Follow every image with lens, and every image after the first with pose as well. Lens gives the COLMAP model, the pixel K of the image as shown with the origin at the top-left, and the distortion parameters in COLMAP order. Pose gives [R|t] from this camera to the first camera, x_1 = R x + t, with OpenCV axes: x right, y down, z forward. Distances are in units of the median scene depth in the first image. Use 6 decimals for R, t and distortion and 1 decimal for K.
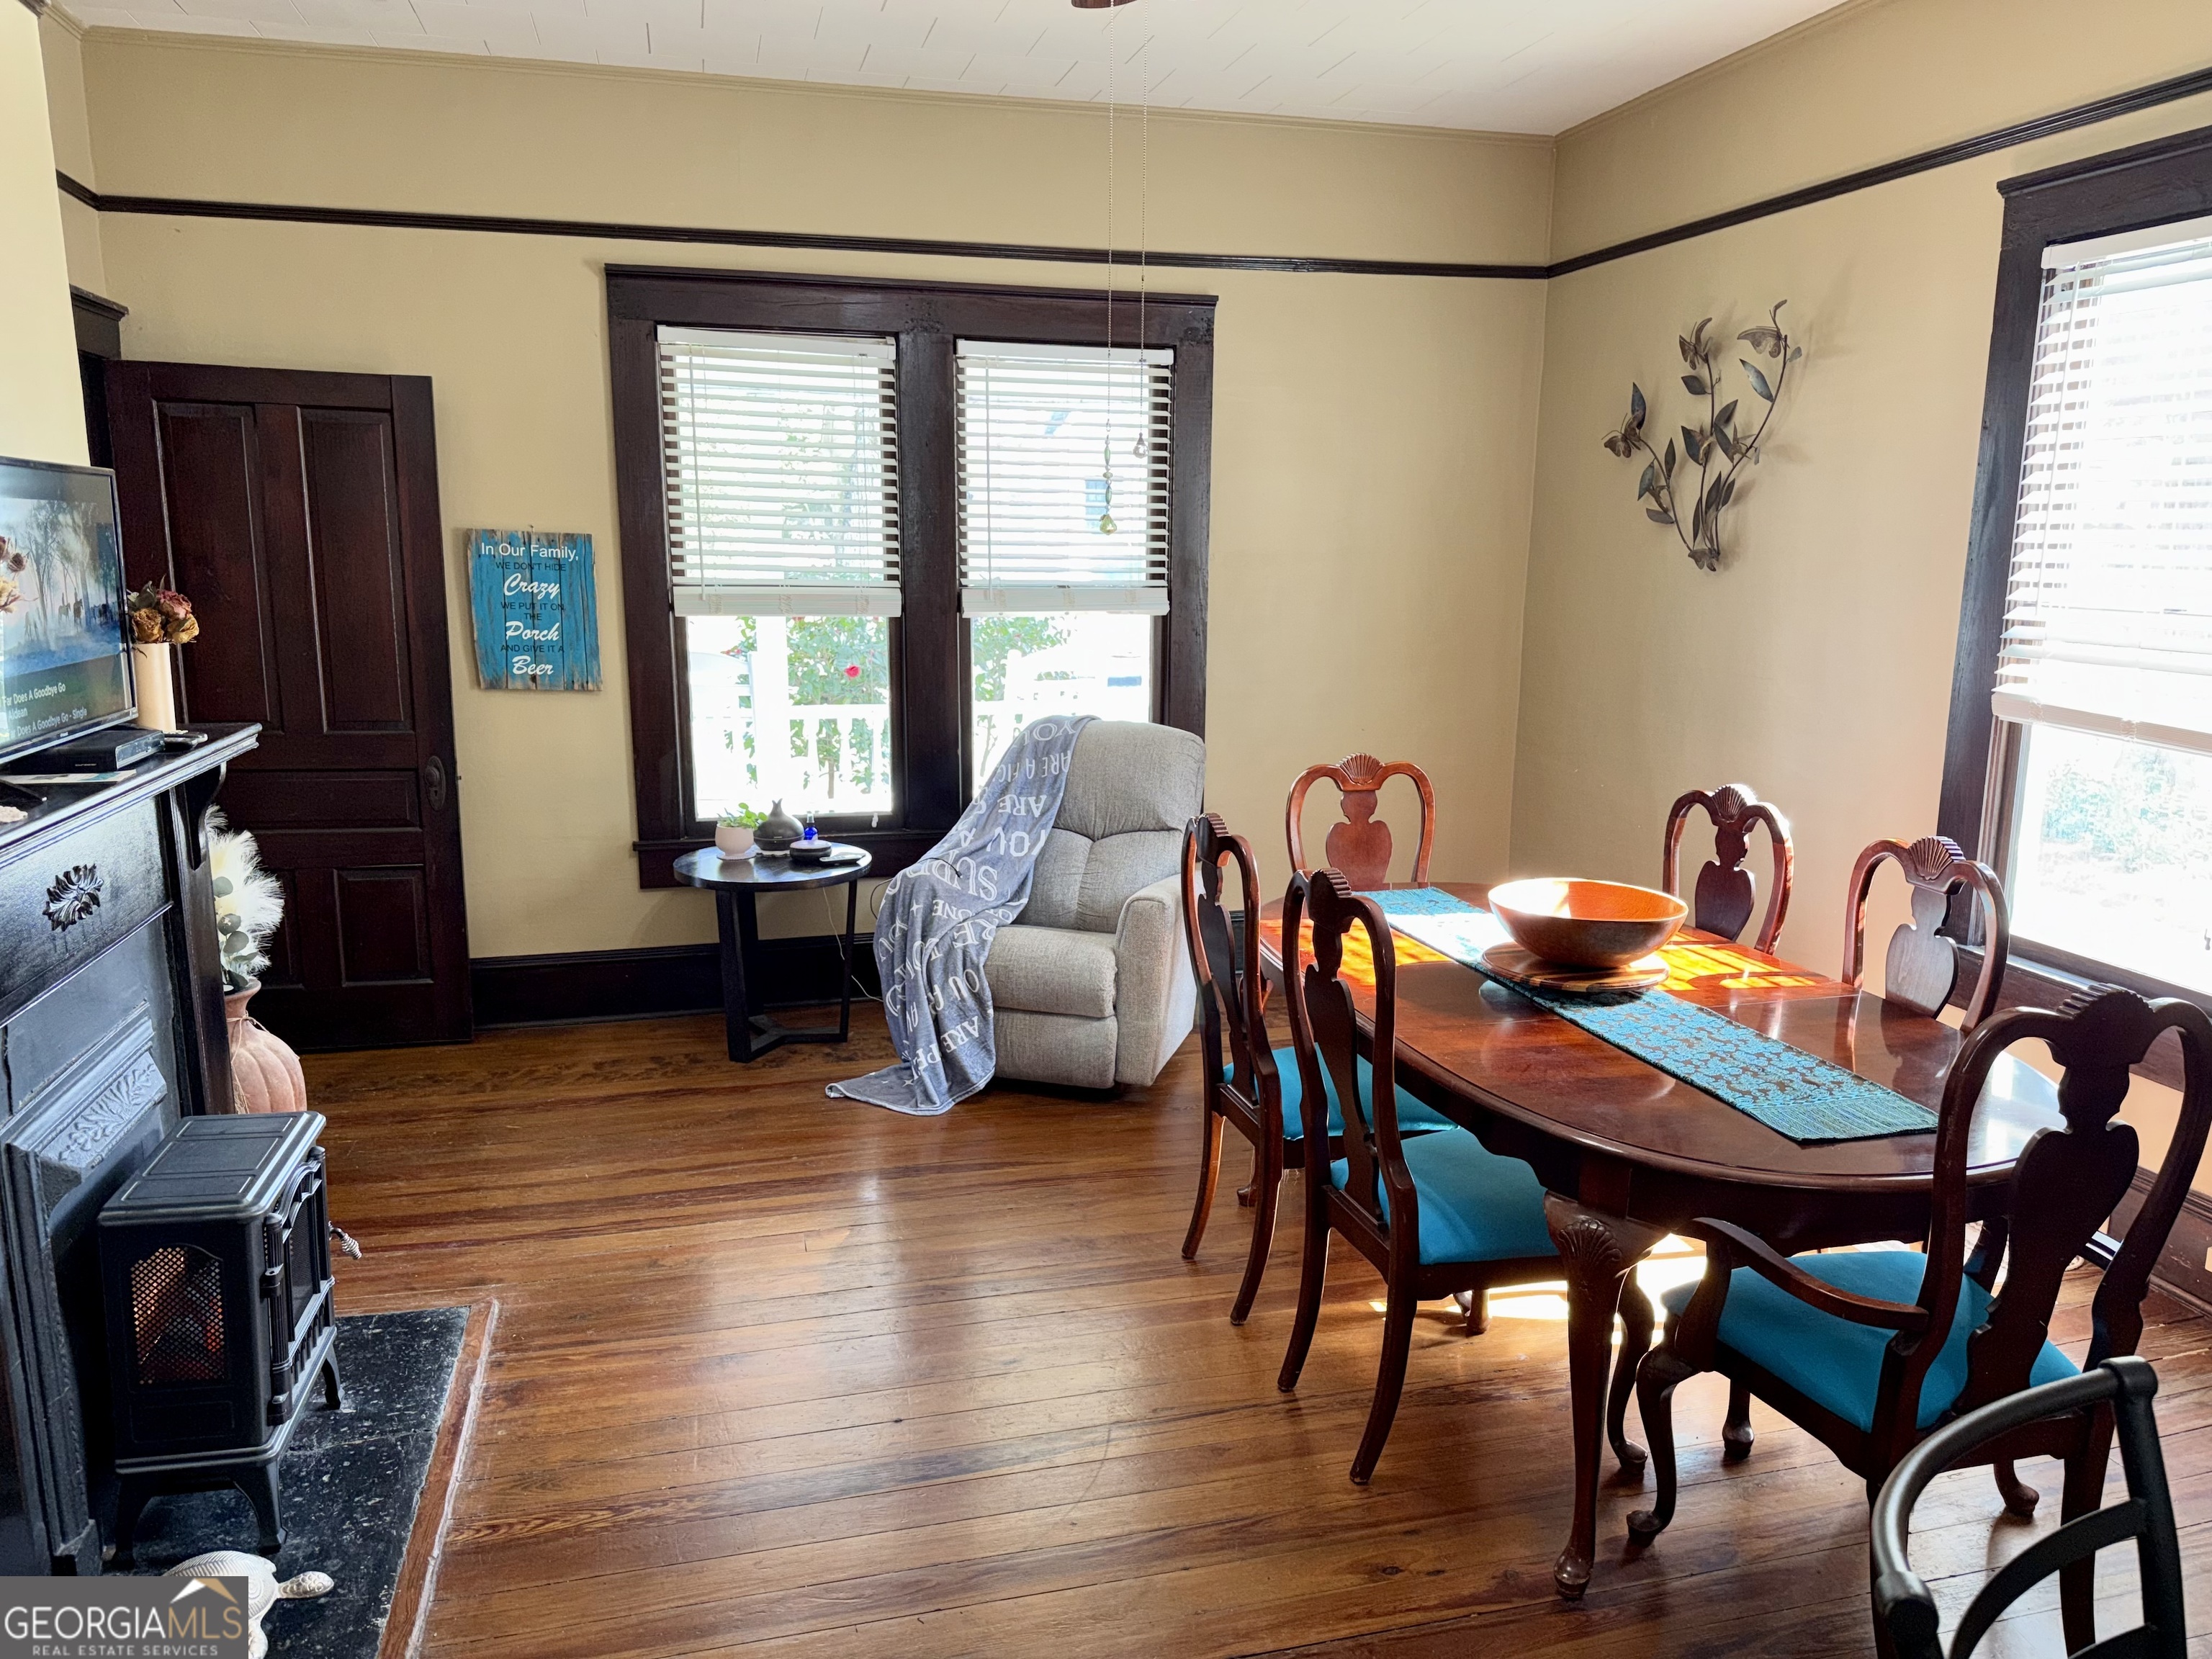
lens RADIAL K [[1550.7, 0, 1097.8], [0, 1550.7, 828.9], [0, 0, 1]] dist [0.115236, -0.141037]
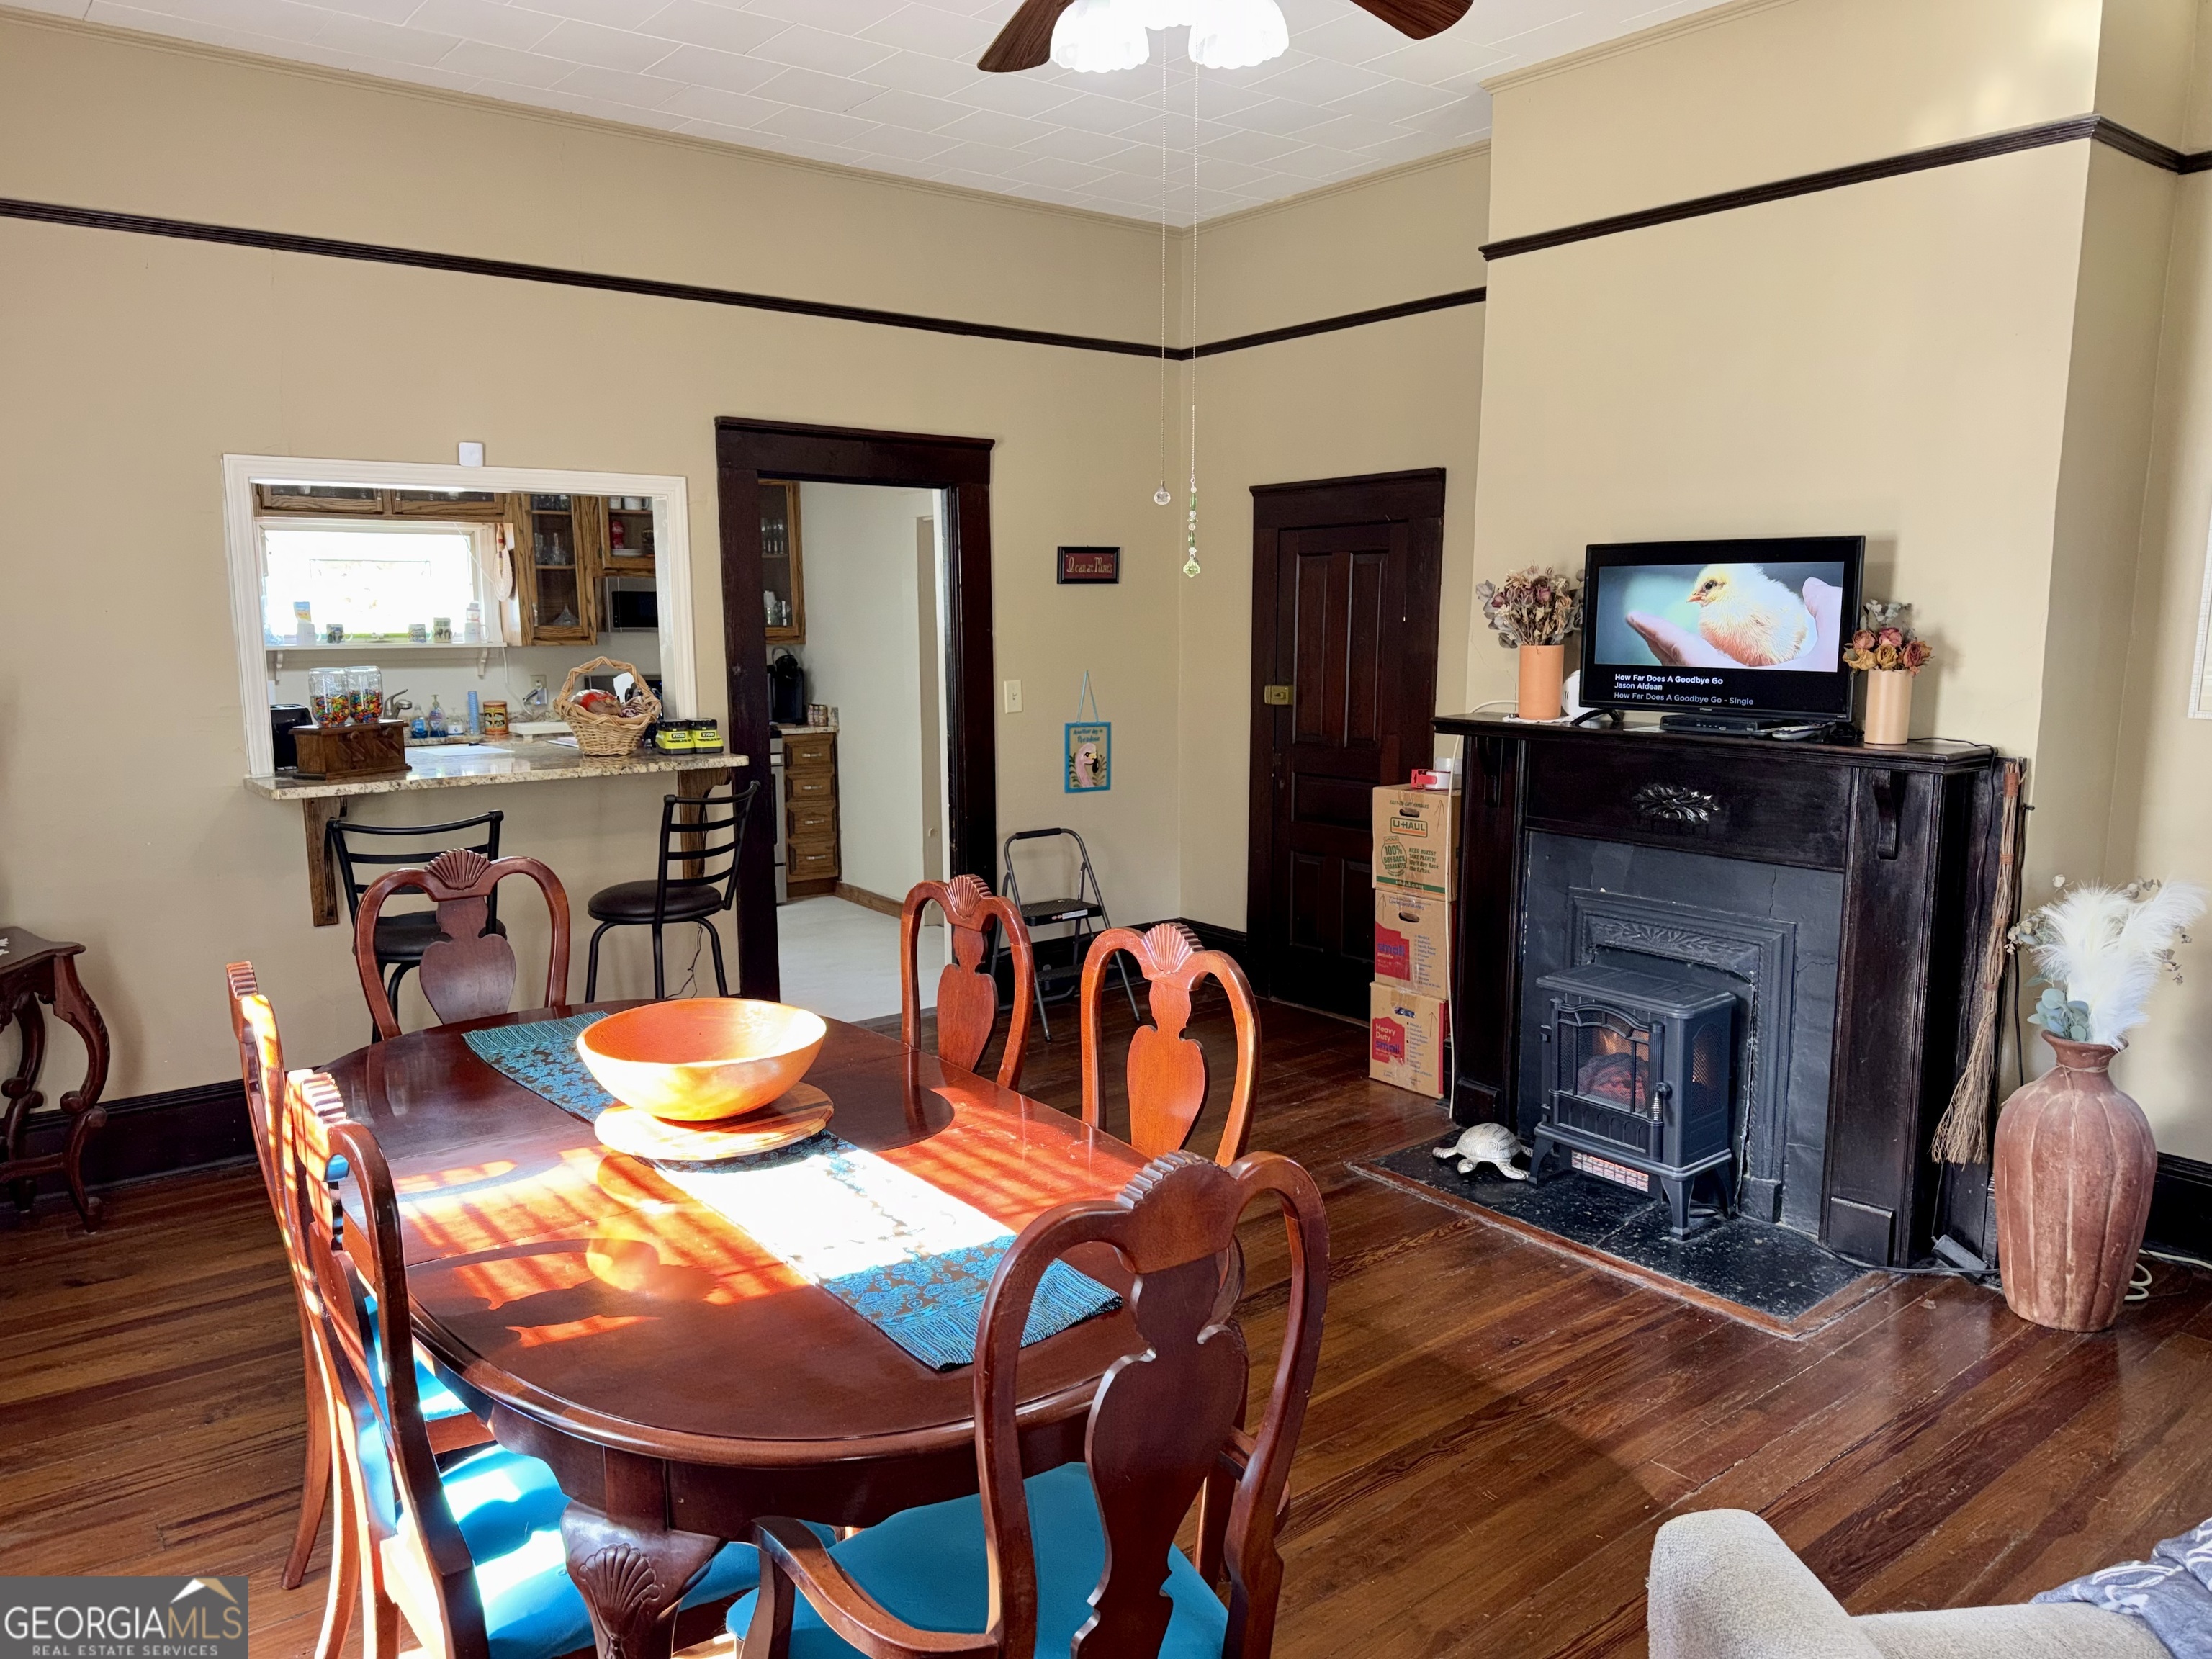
lens RADIAL K [[1550.7, 0, 1097.8], [0, 1550.7, 828.9], [0, 0, 1]] dist [0.115236, -0.141037]
pose [[-0.915555, 0.057015, -0.398132, 0.451213], [-0.075548, 0.947901, 0.309477, -0.317978], [0.395034, 0.313421, -0.863548, 1.777517]]
